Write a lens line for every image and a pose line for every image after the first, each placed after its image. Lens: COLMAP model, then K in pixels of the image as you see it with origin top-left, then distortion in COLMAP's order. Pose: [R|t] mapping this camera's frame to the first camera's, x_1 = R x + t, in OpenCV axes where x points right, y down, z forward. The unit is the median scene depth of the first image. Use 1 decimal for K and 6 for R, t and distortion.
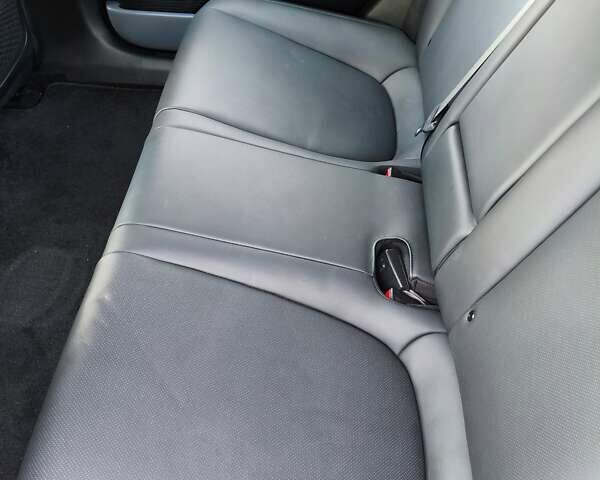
lens RADIAL K [[645.0, 0, 300.0], [0, 645.0, 240.0], [0, 0, 1]] dist [0.112564, -0.247590]
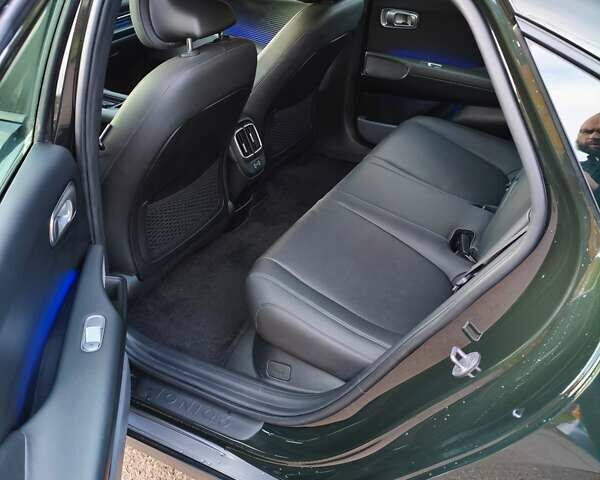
lens RADIAL K [[645.0, 0, 300.0], [0, 645.0, 240.0], [0, 0, 1]] dist [0.112564, -0.247590]
pose [[0.918267, 0.192745, -0.345883, 0.309914], [-0.266242, 0.947133, -0.179036, 0.426669], [0.293089, 0.256491, 0.921038, -0.736844]]
